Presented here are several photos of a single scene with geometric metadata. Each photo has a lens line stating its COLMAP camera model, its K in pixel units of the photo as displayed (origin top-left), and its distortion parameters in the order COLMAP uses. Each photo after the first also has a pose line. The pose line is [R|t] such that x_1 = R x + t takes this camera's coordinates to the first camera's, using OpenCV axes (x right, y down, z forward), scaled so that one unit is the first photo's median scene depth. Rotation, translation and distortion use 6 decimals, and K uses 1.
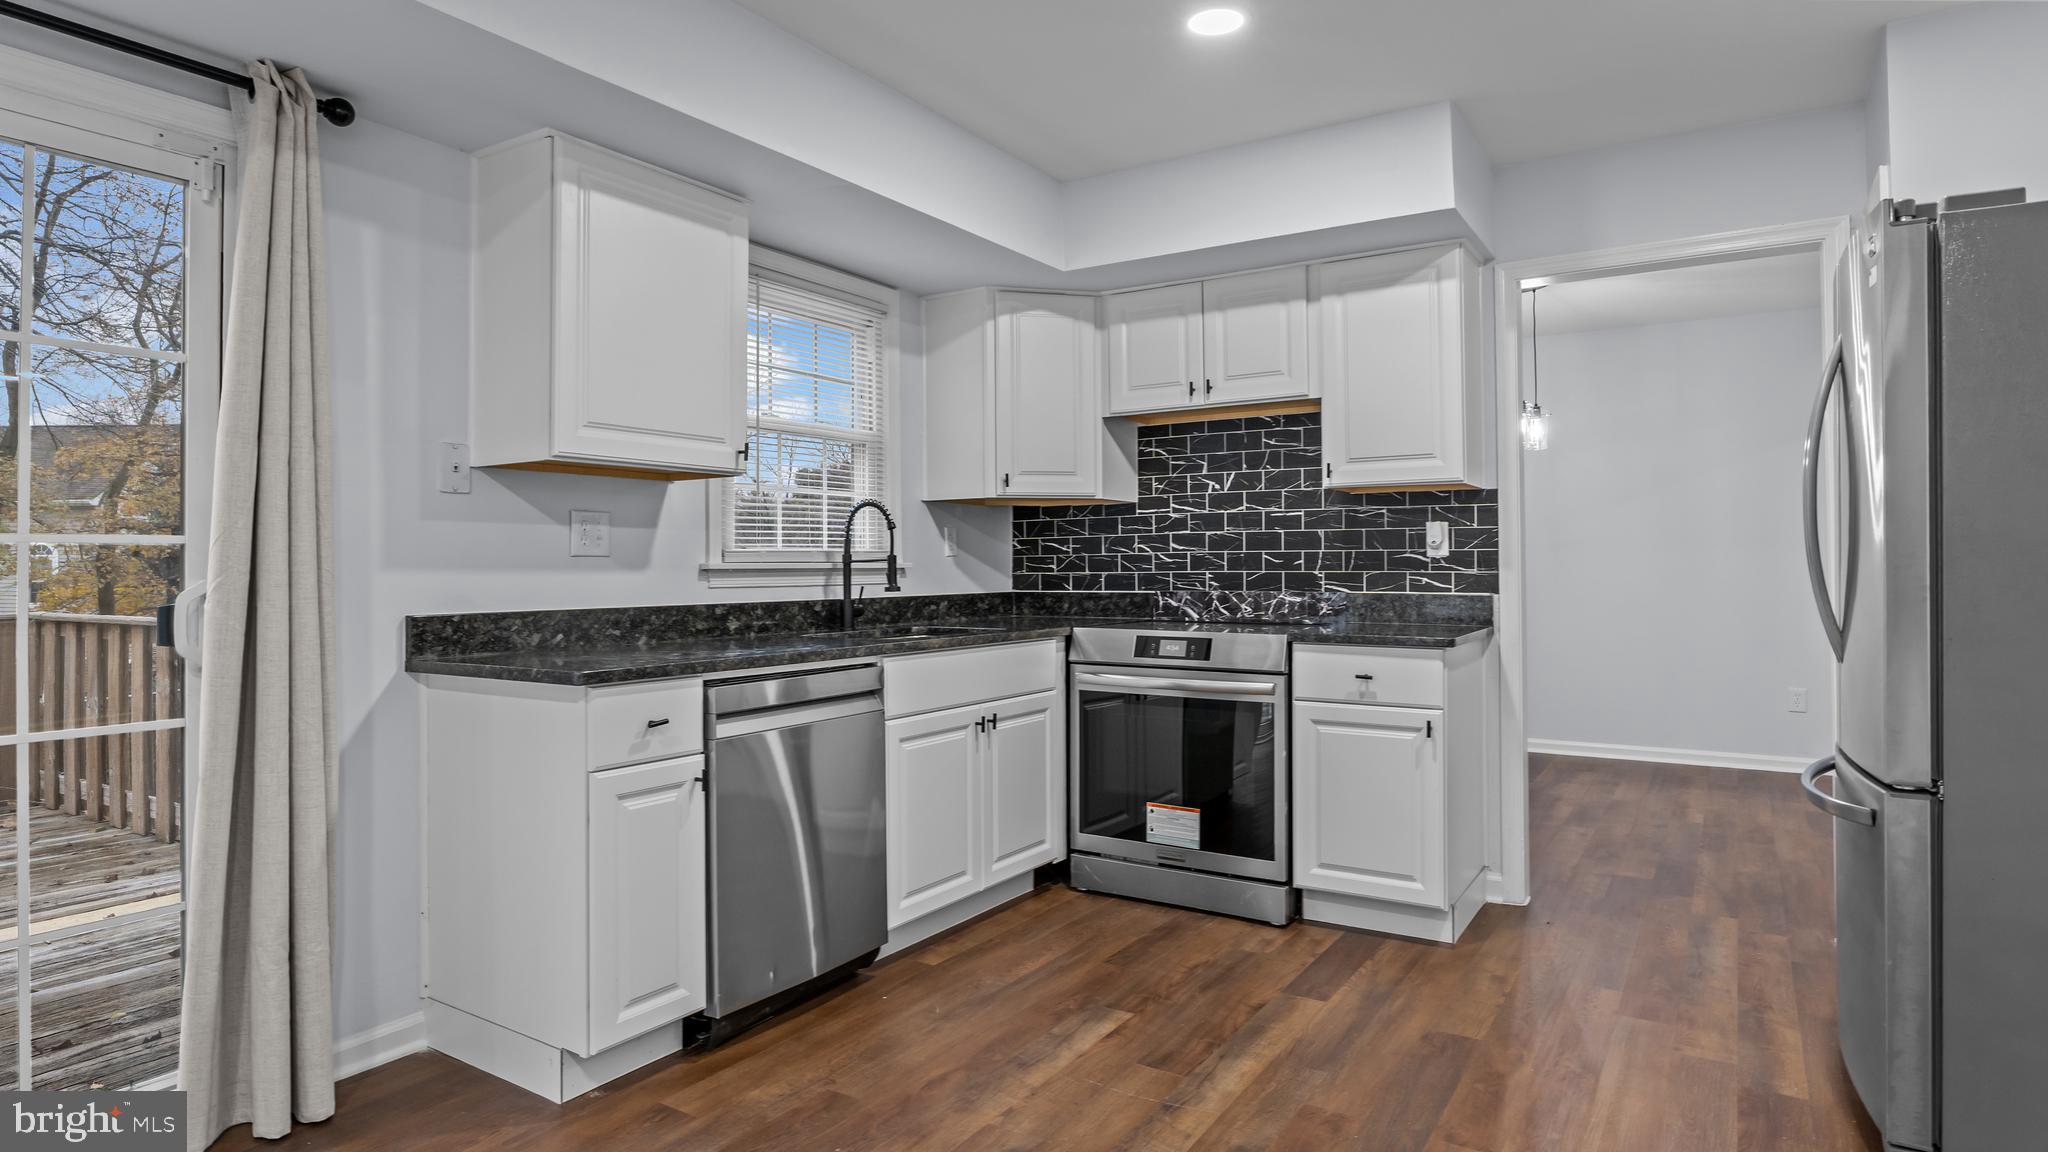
lens RADIAL K [[1117.8, 0, 1012.3], [0, 1117.8, 551.7], [0, 0, 1]] dist [-0.020512, 0.001347]
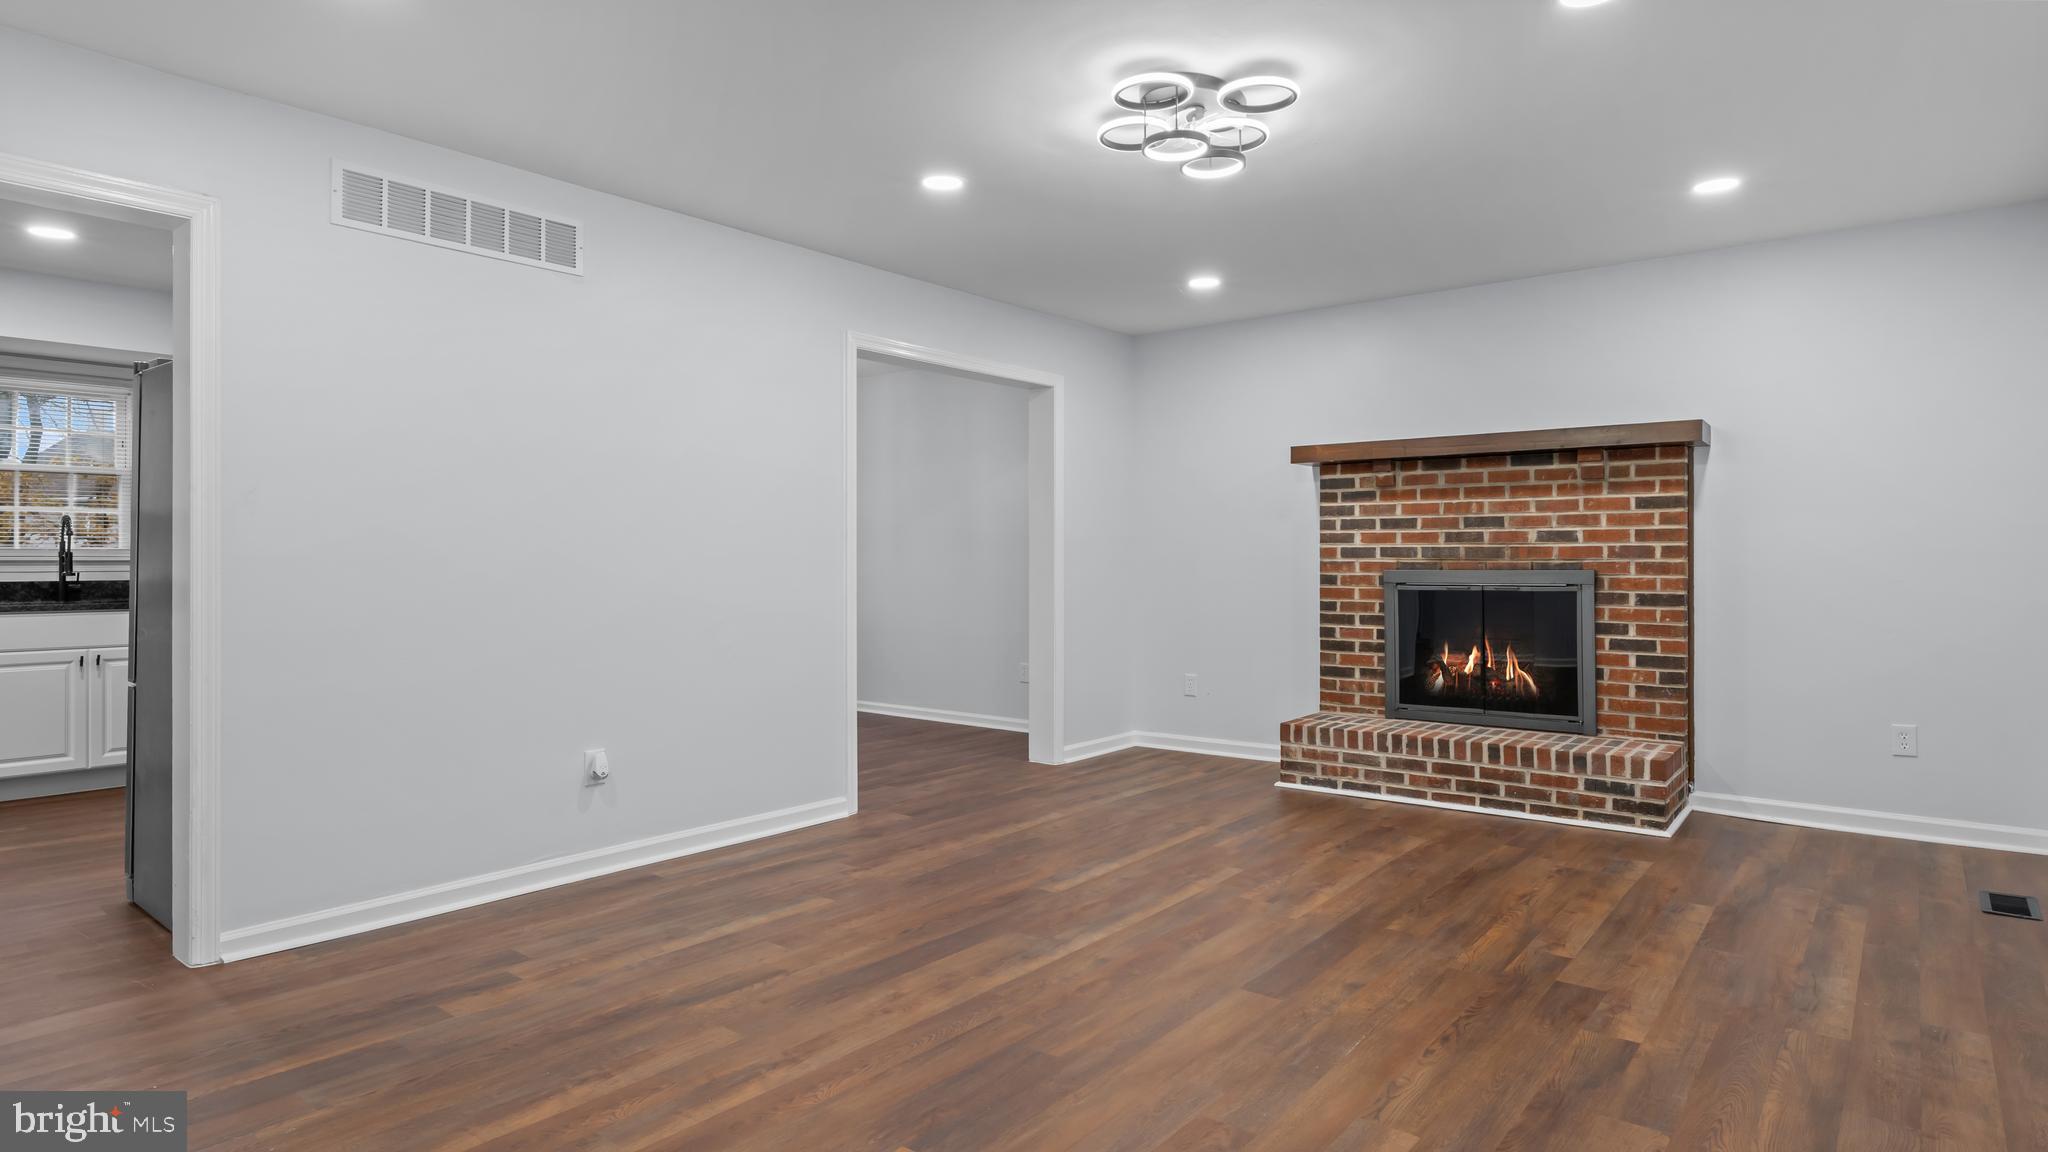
lens RADIAL K [[1117.8, 0, 1012.3], [0, 1117.8, 551.7], [0, 0, 1]] dist [-0.020512, 0.001347]
pose [[0.995369, 0.005544, -0.095965, 1.311053], [-0.005027, 0.999972, 0.005627, -0.013657], [0.095993, -0.005119, 0.995369, -0.383450]]
